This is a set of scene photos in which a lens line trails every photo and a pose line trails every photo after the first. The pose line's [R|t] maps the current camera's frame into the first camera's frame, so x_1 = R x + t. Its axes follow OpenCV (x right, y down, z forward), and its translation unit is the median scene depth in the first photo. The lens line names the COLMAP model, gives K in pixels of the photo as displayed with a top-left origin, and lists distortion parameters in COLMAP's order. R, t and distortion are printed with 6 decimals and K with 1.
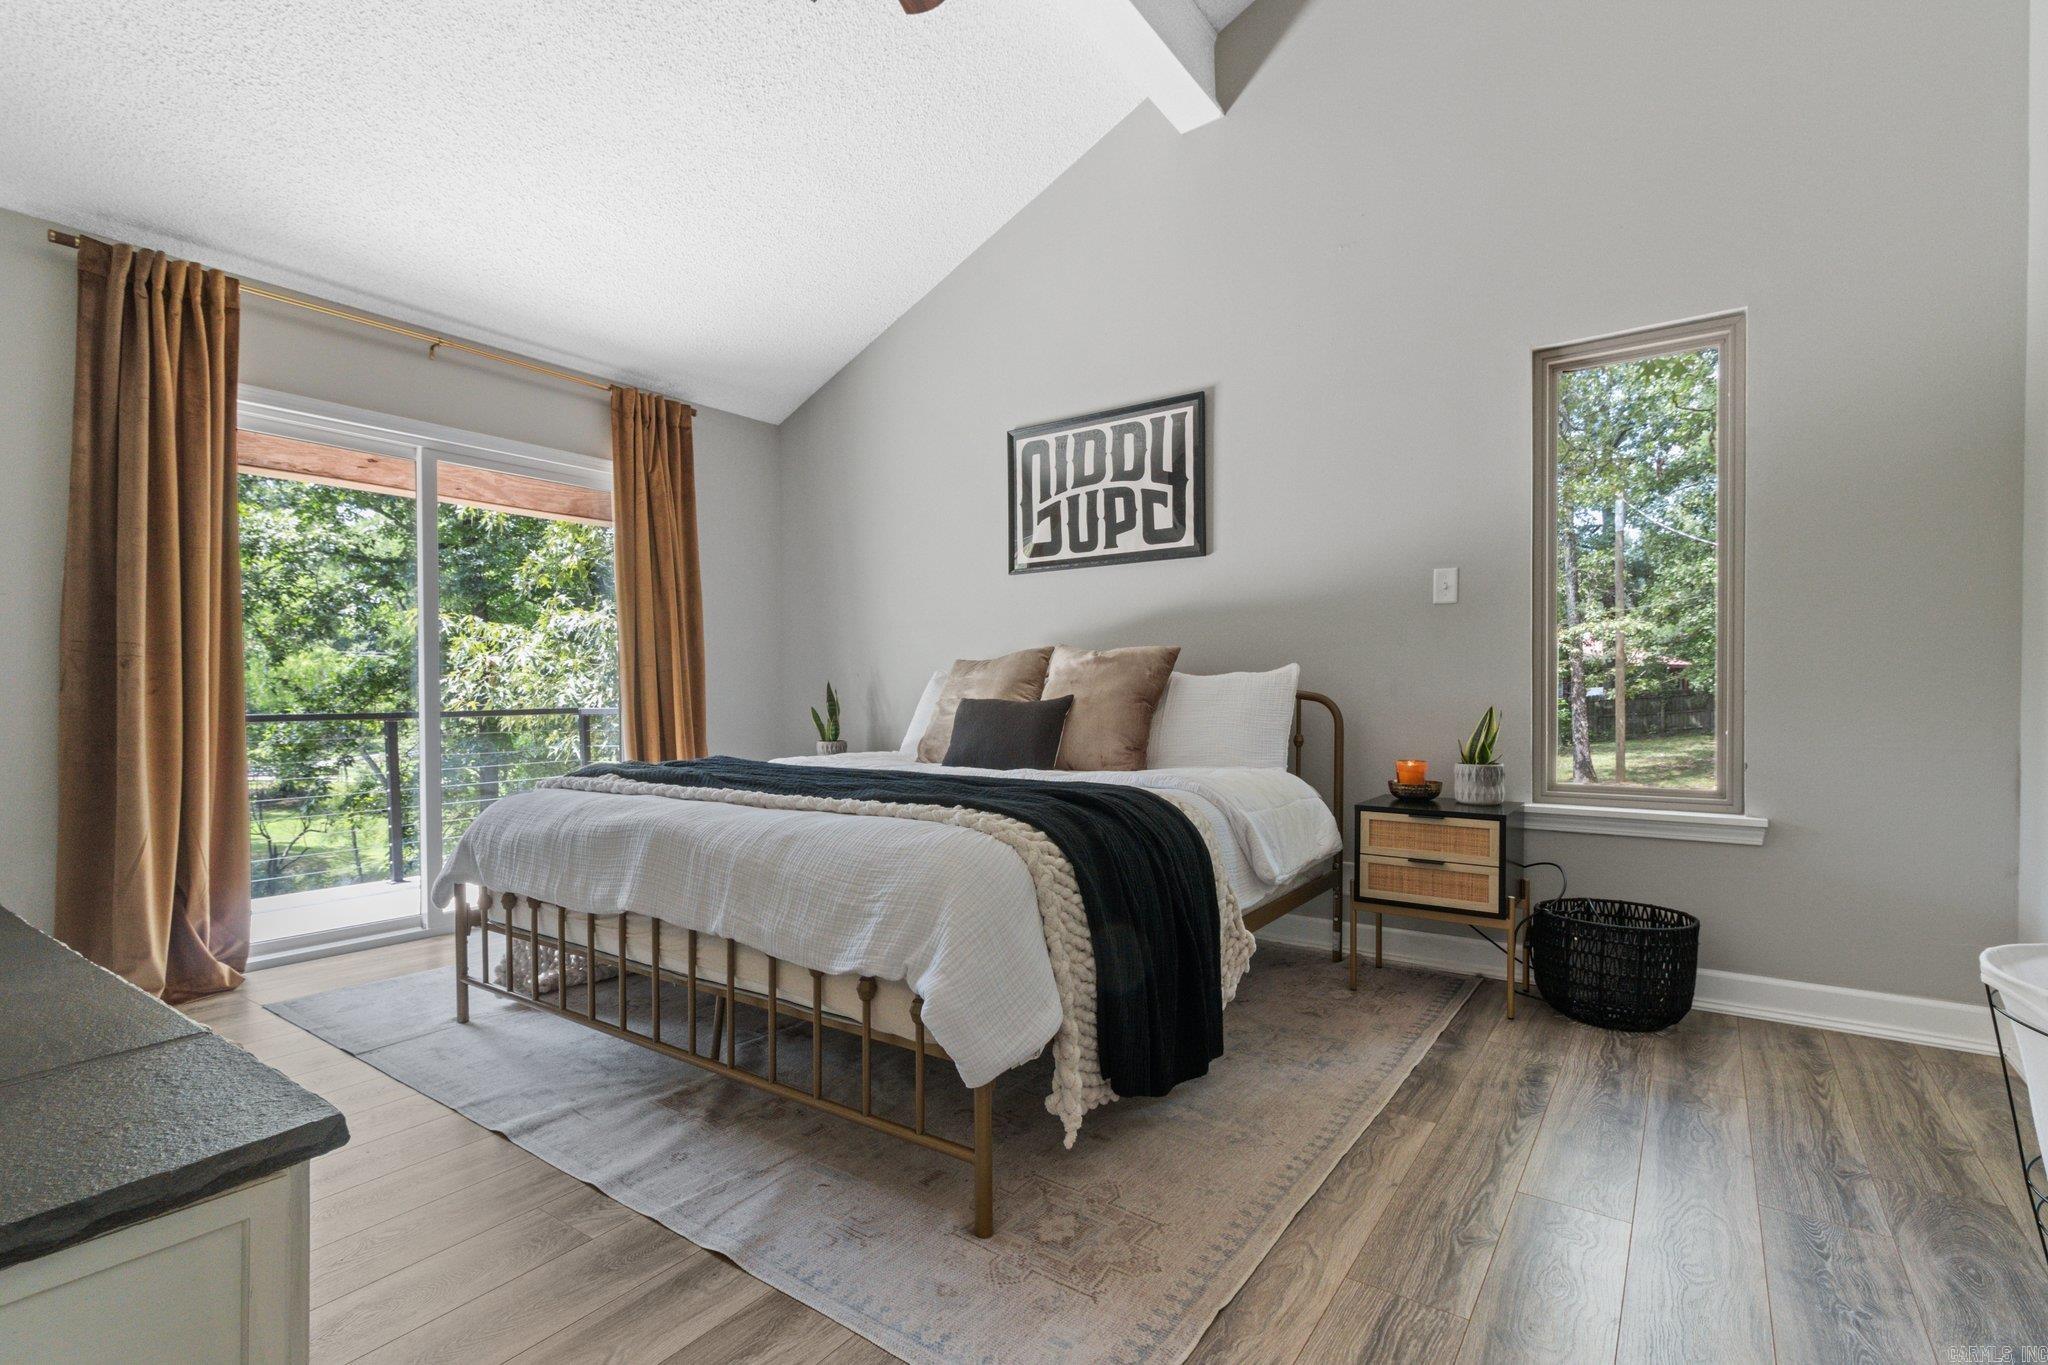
lens RADIAL K [[949.4, 0, 1029.6], [0, 949.4, 713.6], [0, 0, 1]] dist [0.004579, 0.001144]
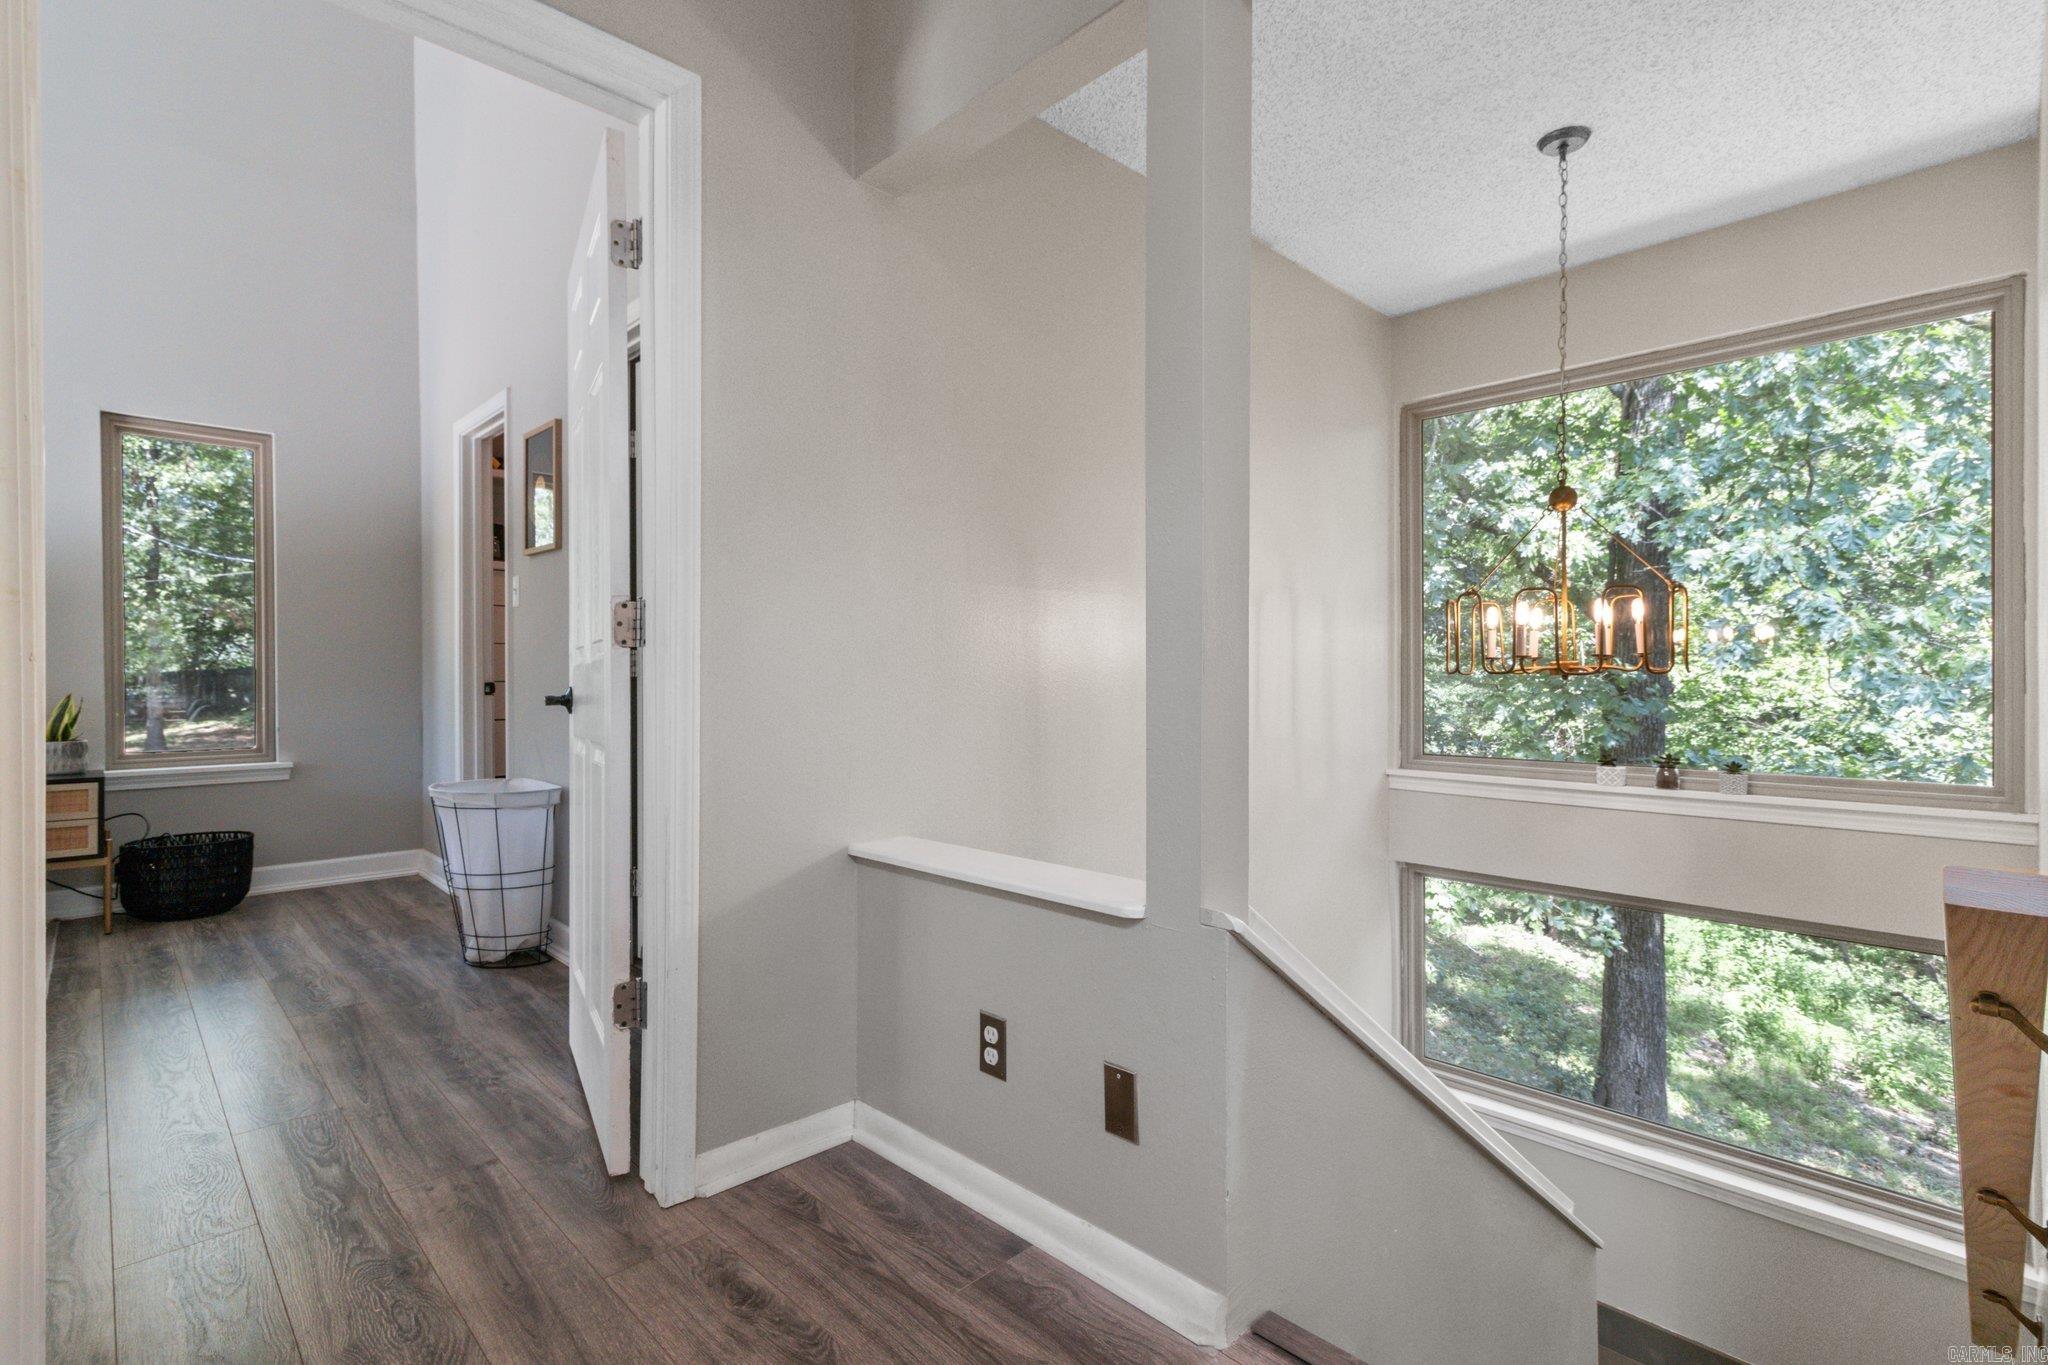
lens RADIAL K [[949.4, 0, 1017.6], [0, 949.4, 681.8], [0, 0, 1]] dist [0.004579, 0.001144]
pose [[0.188899, -0.005185, 0.981983, -0.389220], [0.026330, 0.999653, 0.000213, 0.007259], [-0.981643, 0.025816, 0.188970, -0.339268]]
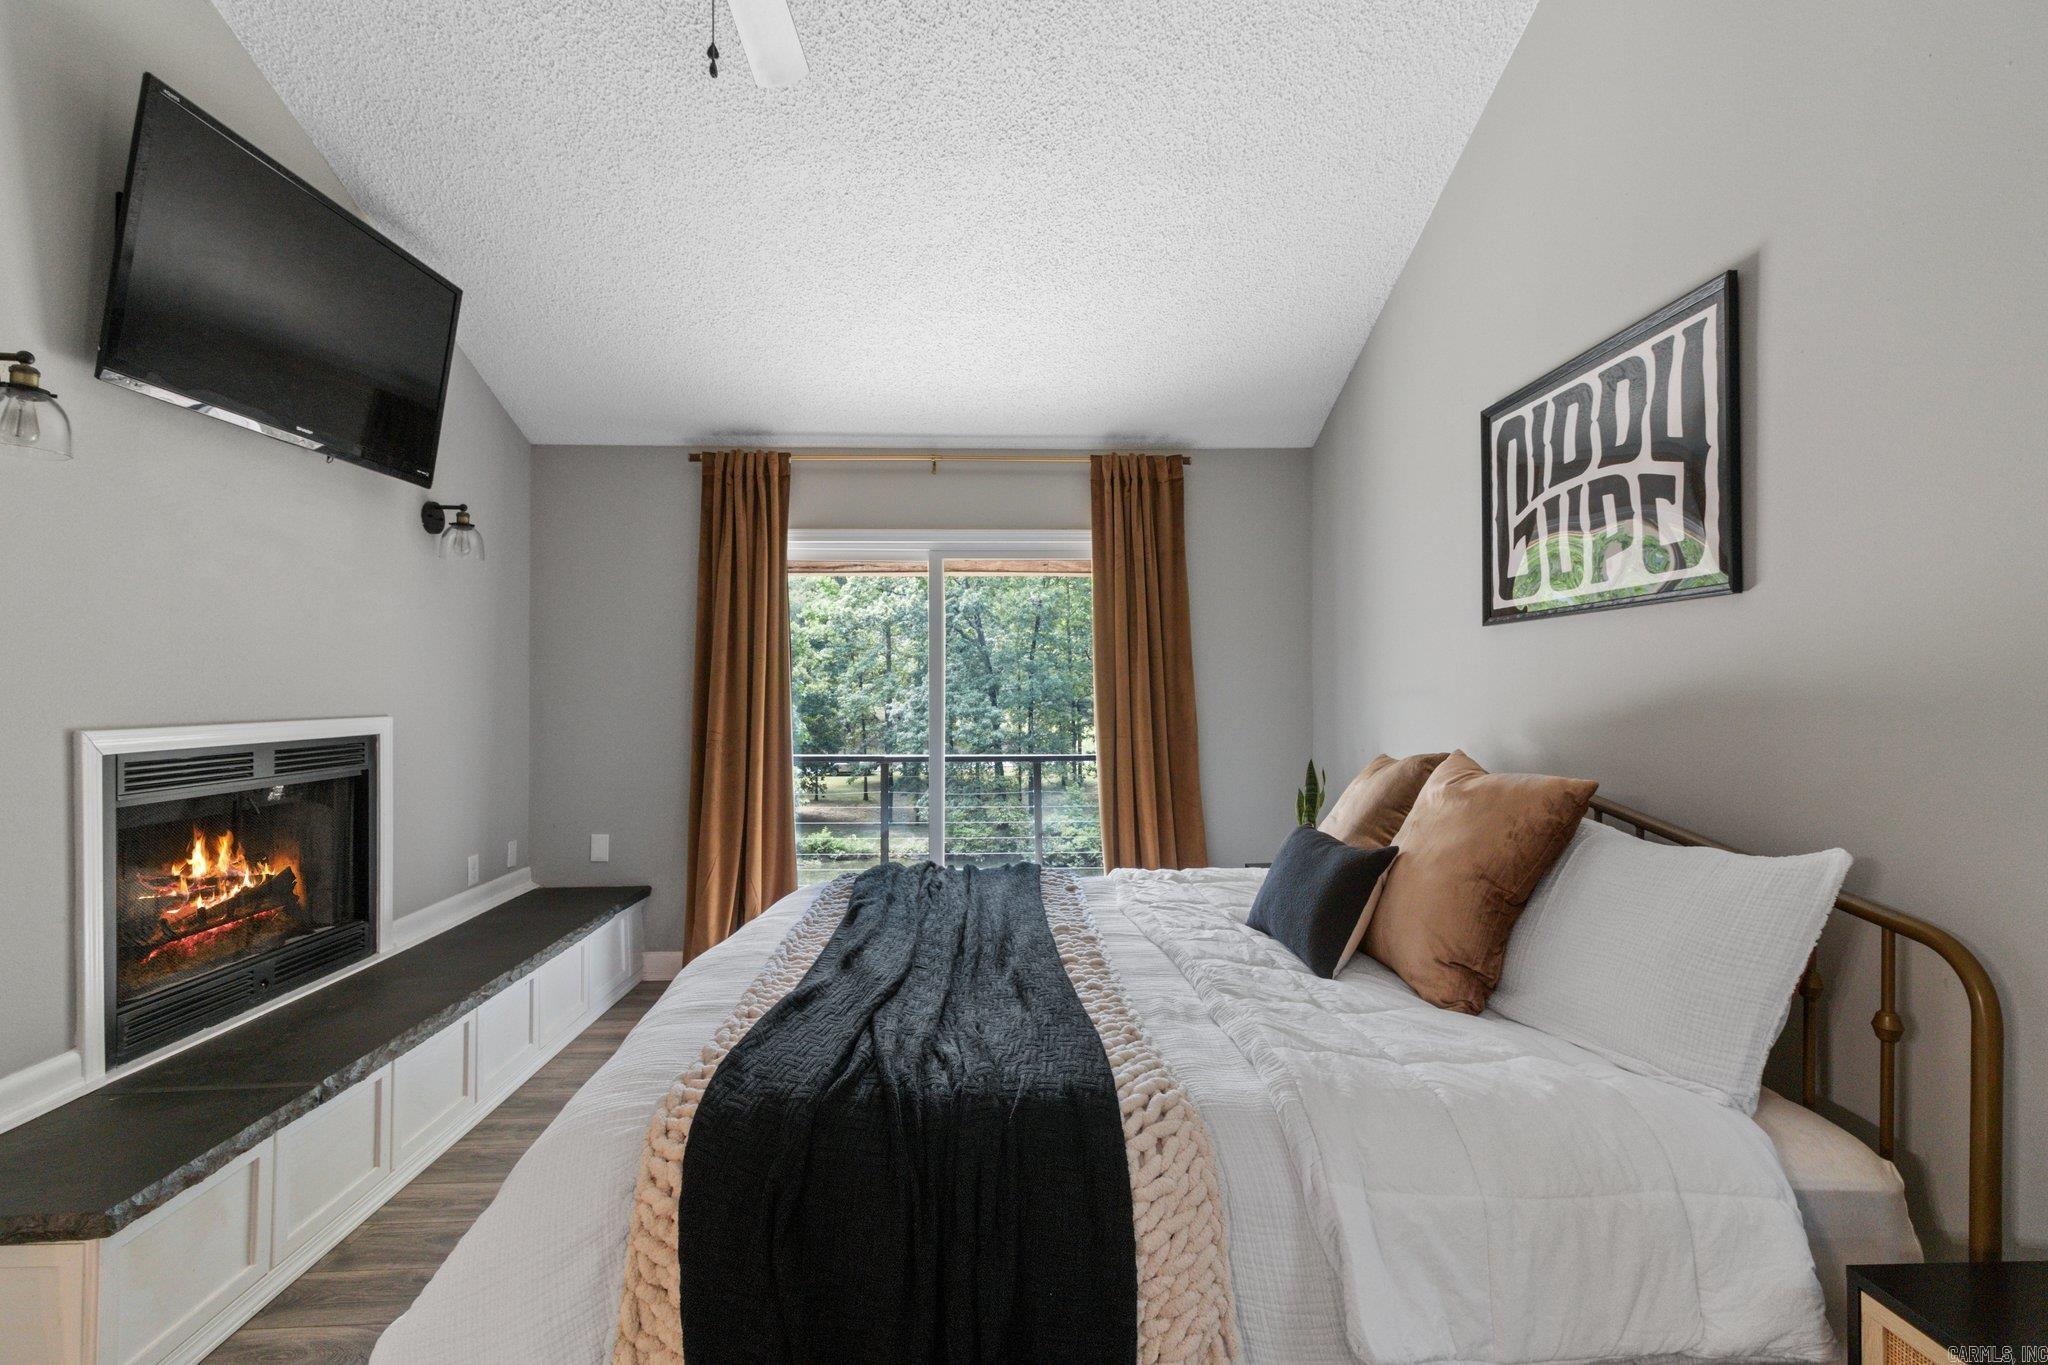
lens RADIAL K [[949.4, 0, 1020.8], [0, 949.4, 687.2], [0, 0, 1]] dist [0.004579, 0.001144]
pose [[0.608570, 0.003959, -0.793490, 0.342566], [-0.020129, 0.999743, -0.010450, -0.099483], [0.793245, 0.022332, 0.608494, 0.376972]]
